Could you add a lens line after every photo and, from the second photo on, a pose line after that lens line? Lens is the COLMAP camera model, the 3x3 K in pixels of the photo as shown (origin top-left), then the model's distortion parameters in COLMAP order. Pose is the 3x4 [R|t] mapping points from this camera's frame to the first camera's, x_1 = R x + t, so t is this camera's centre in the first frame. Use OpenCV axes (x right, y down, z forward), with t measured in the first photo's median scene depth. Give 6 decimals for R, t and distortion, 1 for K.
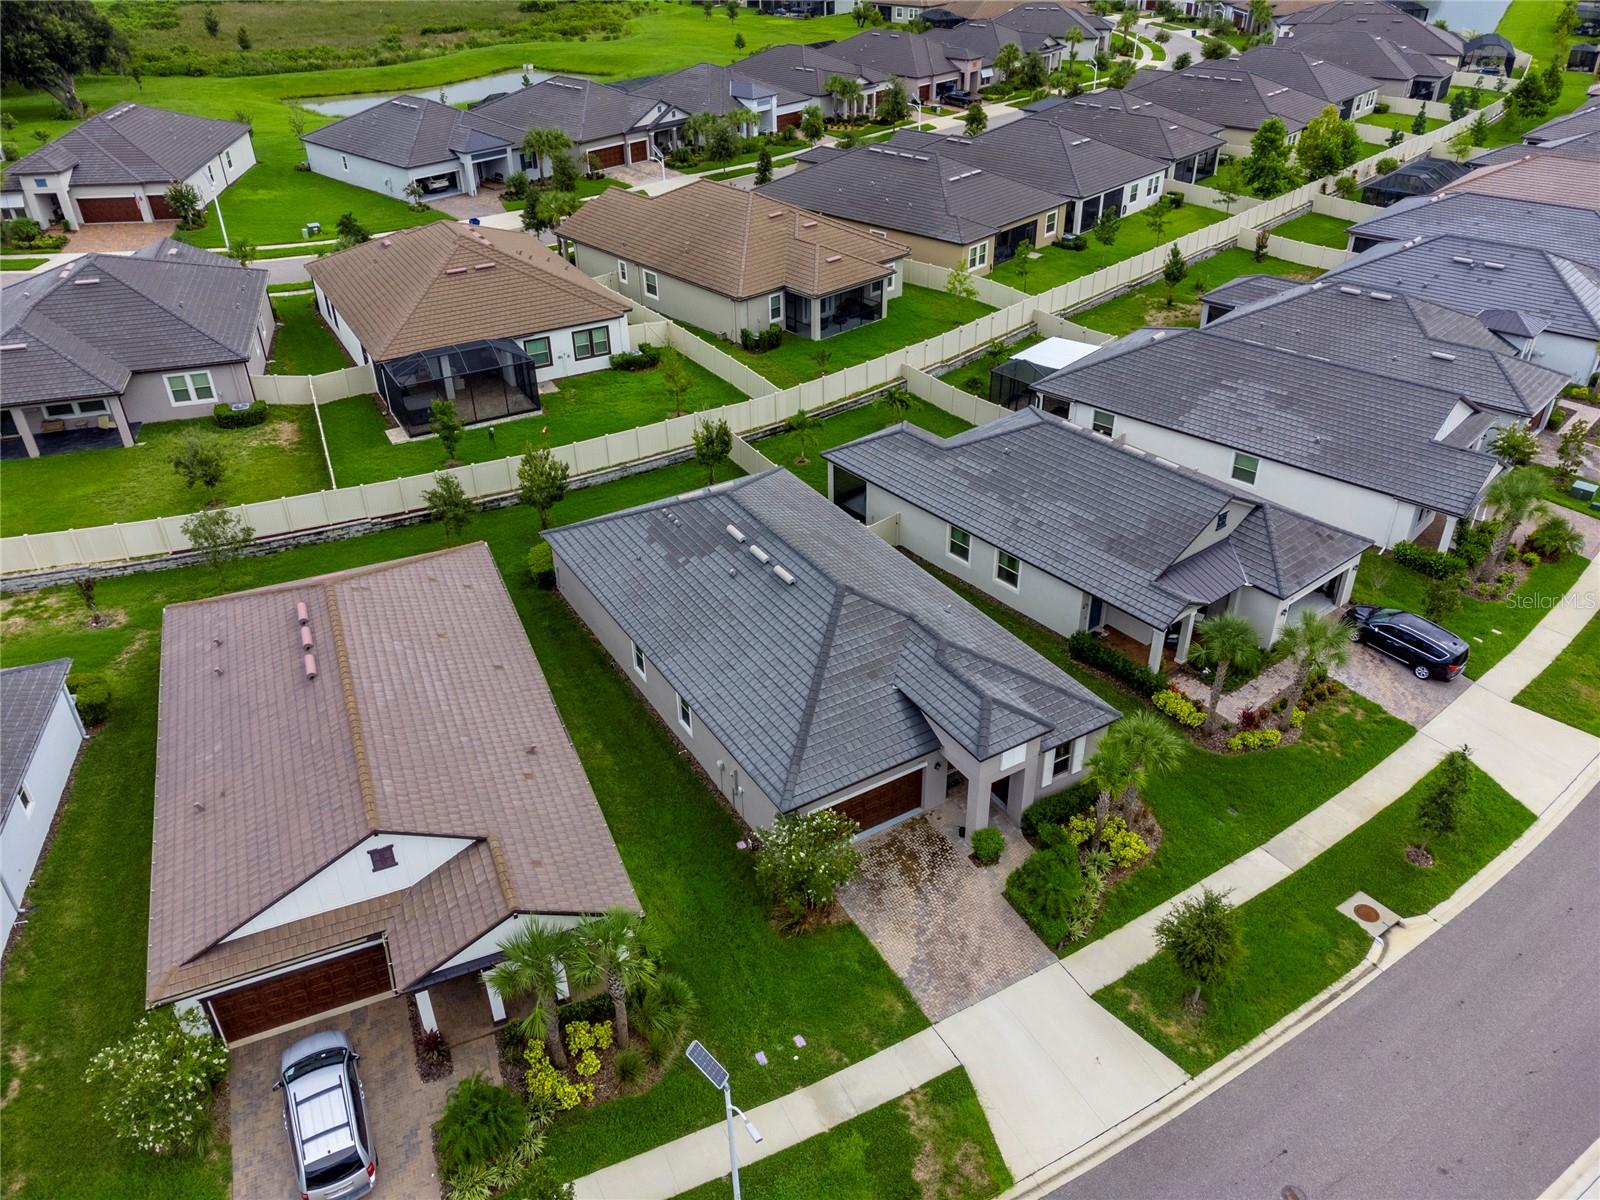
lens RADIAL K [[1194.1, 0, 798.3], [0, 1194.1, 595.2], [0, 0, 1]] dist [0.004432, 0.029439]
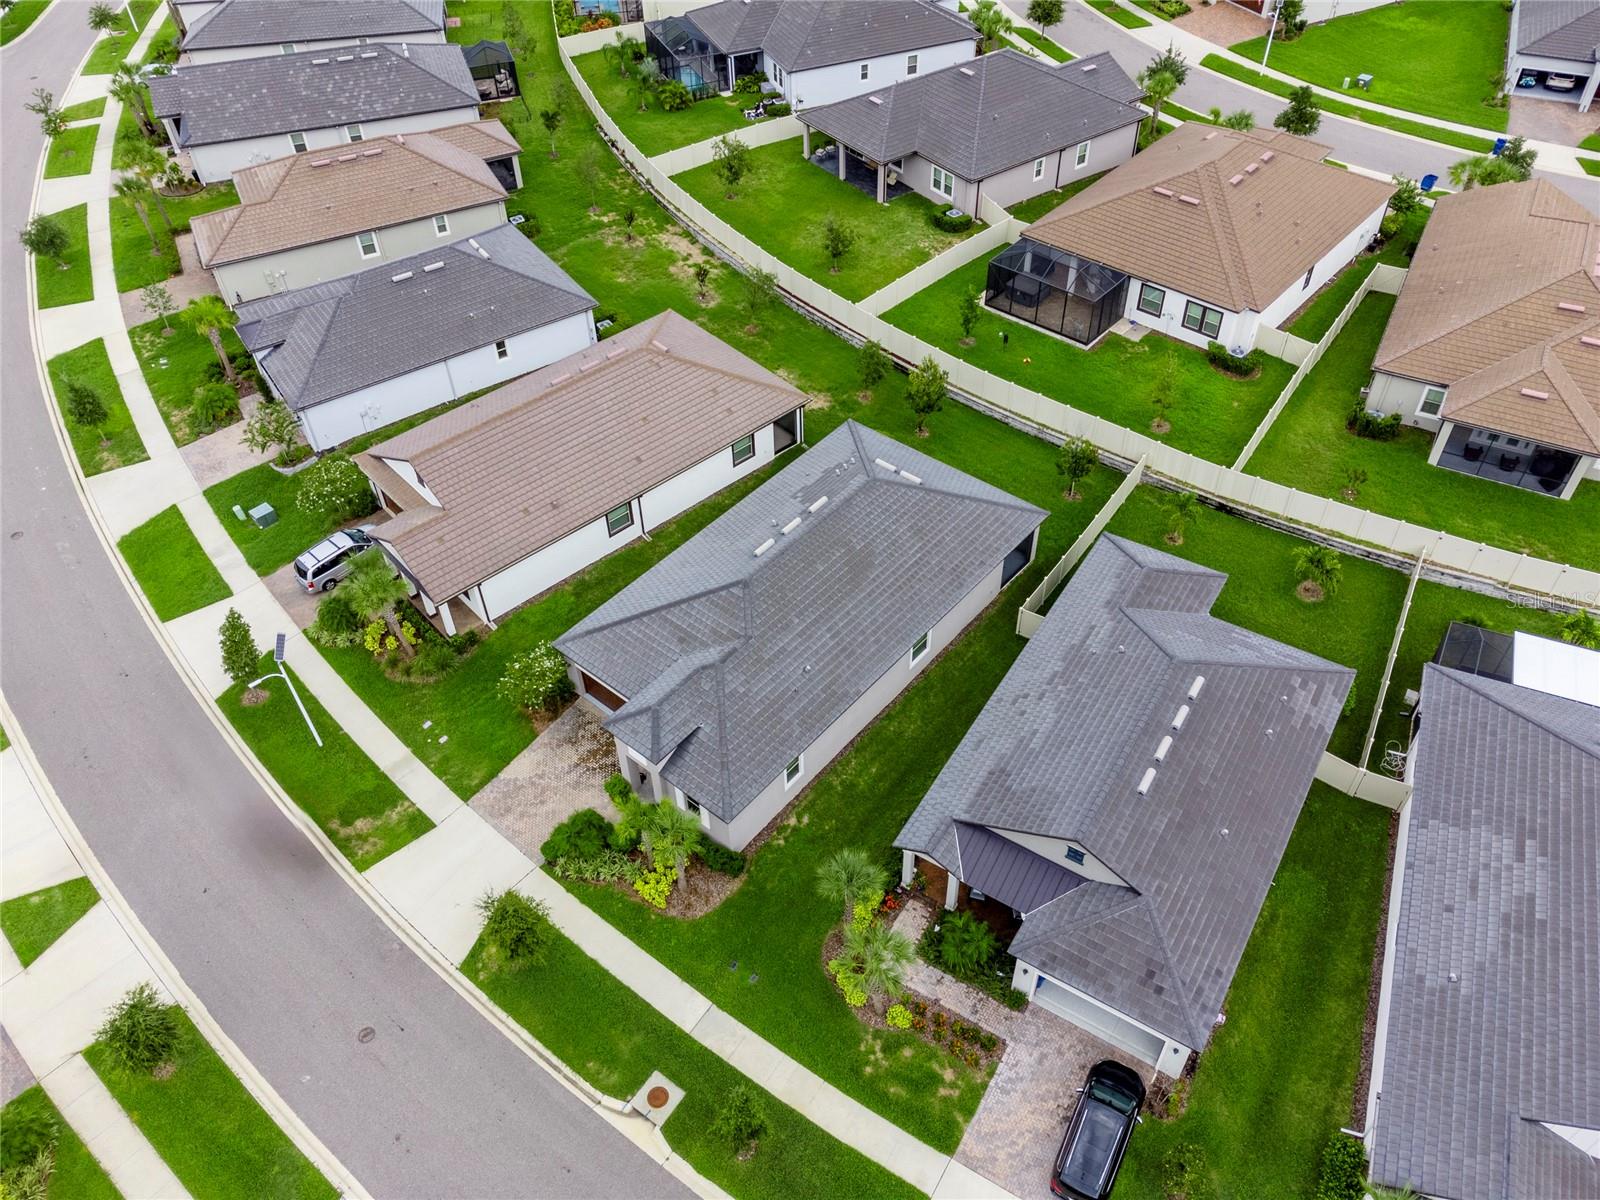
lens RADIAL K [[1194.1, 0, 798.3], [0, 1194.1, 595.2], [0, 0, 1]] dist [0.004432, 0.029439]
pose [[0.322944, 0.669981, -0.668455, 0.969876], [-0.489298, 0.722777, 0.488037, -0.679475], [0.810120, 0.169465, 0.561237, 0.432651]]
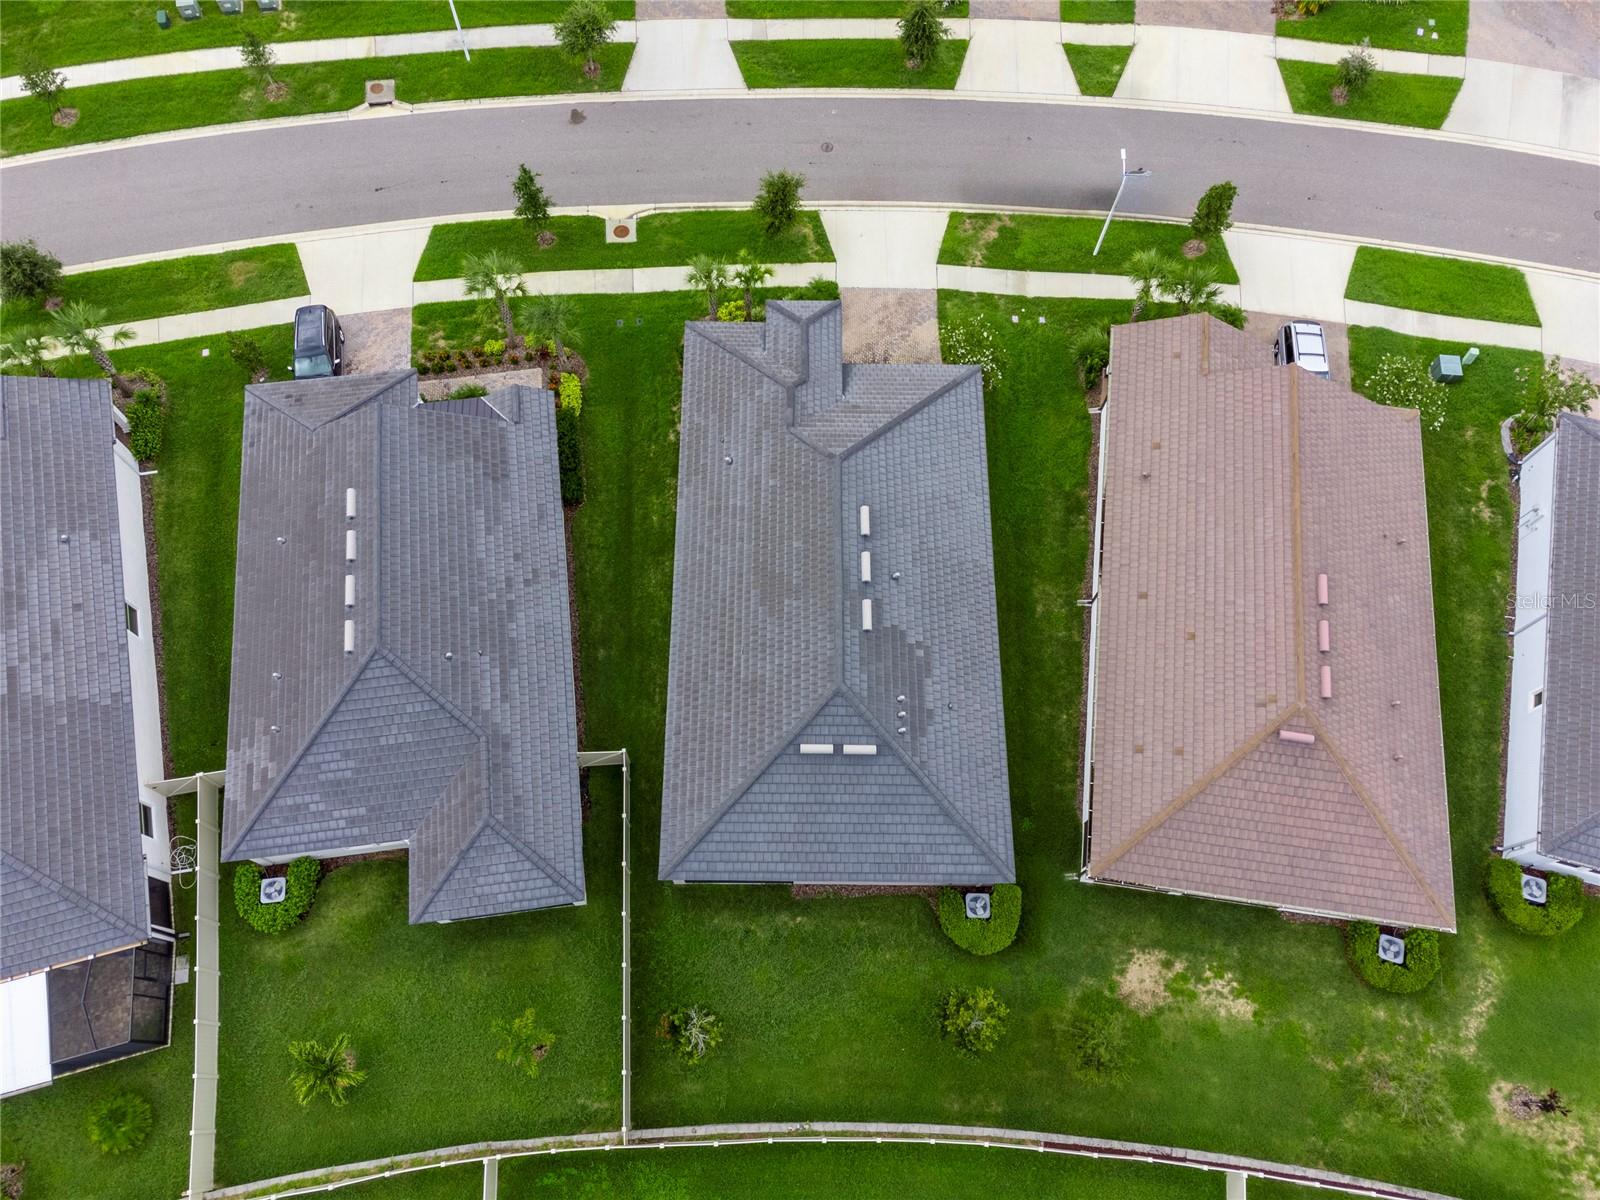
lens RADIAL K [[1194.1, 0, 798.3], [0, 1194.1, 595.2], [0, 0, 1]] dist [0.004432, 0.029439]
pose [[-0.854069, -0.481613, 0.196508, -0.222288], [0.273012, -0.093485, 0.957457, -1.162624], [-0.442753, 0.871384, 0.211329, 1.019020]]
